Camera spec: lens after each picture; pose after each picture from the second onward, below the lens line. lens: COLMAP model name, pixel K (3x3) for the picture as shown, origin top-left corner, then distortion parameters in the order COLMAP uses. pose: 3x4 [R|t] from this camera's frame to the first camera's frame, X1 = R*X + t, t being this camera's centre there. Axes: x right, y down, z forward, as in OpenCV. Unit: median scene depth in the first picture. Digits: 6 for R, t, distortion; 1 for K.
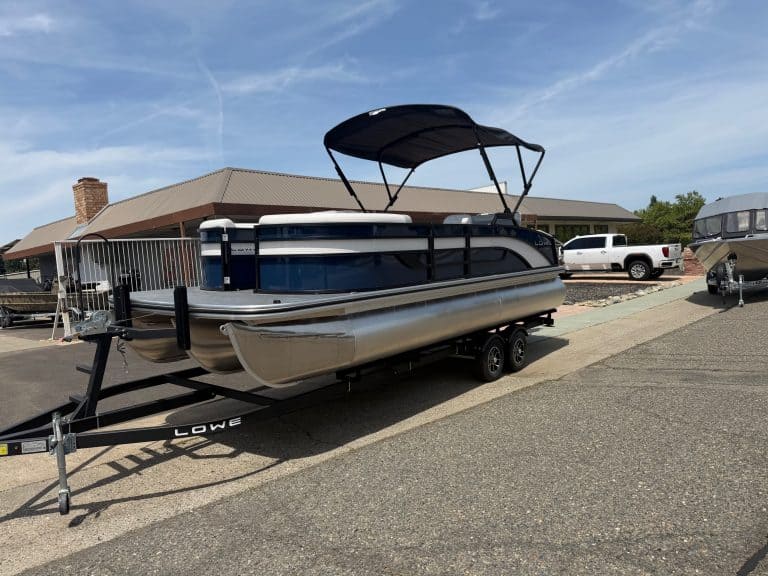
lens RADIAL K [[537.4, 0, 383.0], [0, 537.4, 275.5], [0, 0, 1]] dist [0.063950, -0.084626]
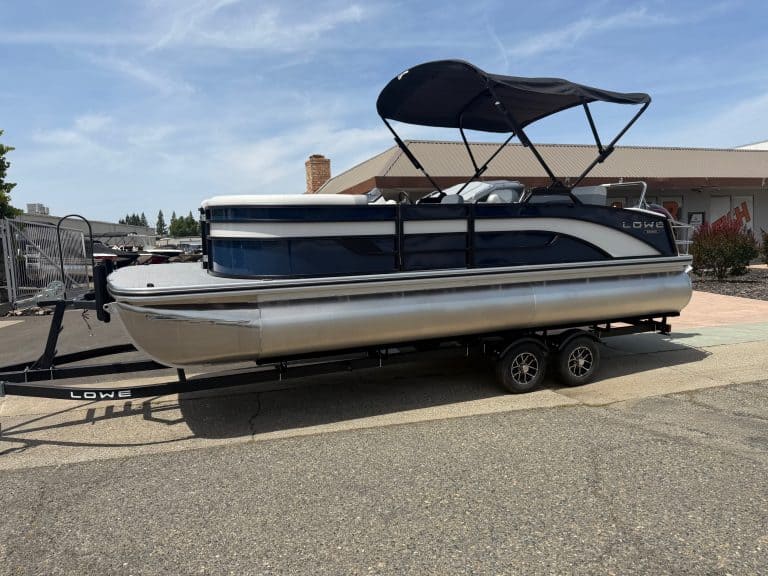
lens RADIAL K [[540.6, 0, 384.1], [0, 540.6, 281.5], [0, 0, 1]] dist [0.046922, -0.062090]
pose [[0.881650, 0.068982, -0.466835, 0.500986], [-0.036131, 0.996222, 0.078971, -0.041705], [0.470519, -0.052758, 0.880811, 0.225914]]
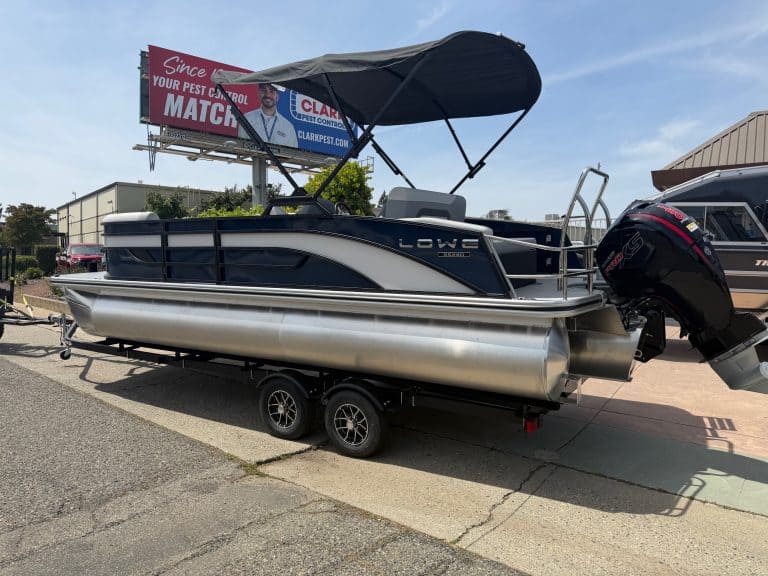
lens RADIAL K [[539.5, 0, 384.0], [0, 539.5, 288.0], [0, 0, 1]] dist [0.060472, -0.083913]
pose [[0.119569, 0.123288, -0.985141, 1.138253], [-0.042900, 0.991975, 0.118936, -0.112216], [0.991899, 0.028042, 0.123898, 1.323019]]
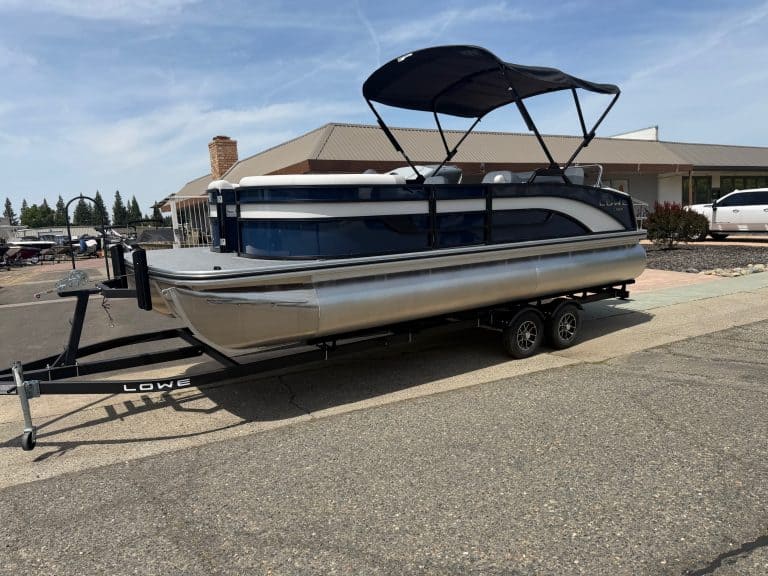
lens RADIAL K [[539.5, 0, 384.0], [0, 539.5, 288.0], [0, 0, 1]] dist [0.060472, -0.083913]
pose [[0.962854, 0.046670, -0.265958, 0.270489], [-0.017696, 0.993739, 0.110312, -0.022375], [0.269441, -0.101508, 0.957652, 0.096410]]
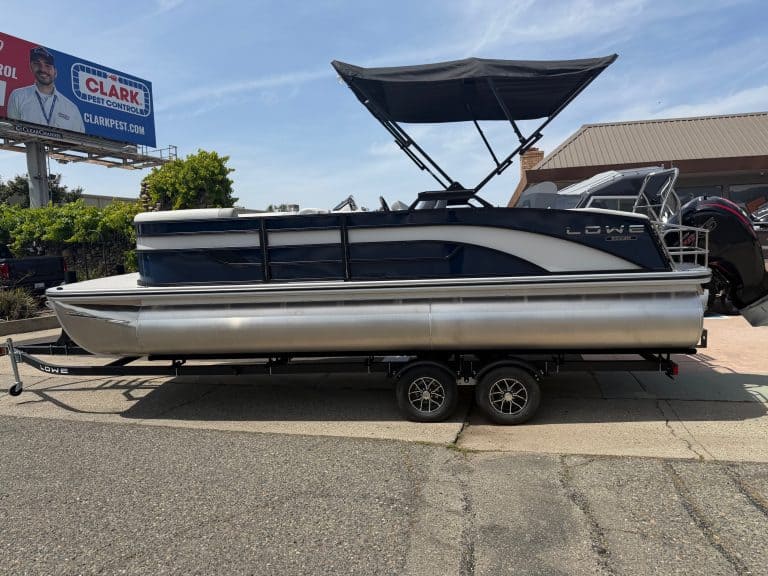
lens RADIAL K [[537.1, 0, 390.5], [0, 537.1, 288.3], [0, 0, 1]] dist [0.063223, -0.071952]
pose [[0.524749, 0.109595, -0.844173, 0.991900], [-0.018969, 0.992937, 0.117117, -0.090425], [0.851046, -0.045444, 0.523121, 0.741817]]
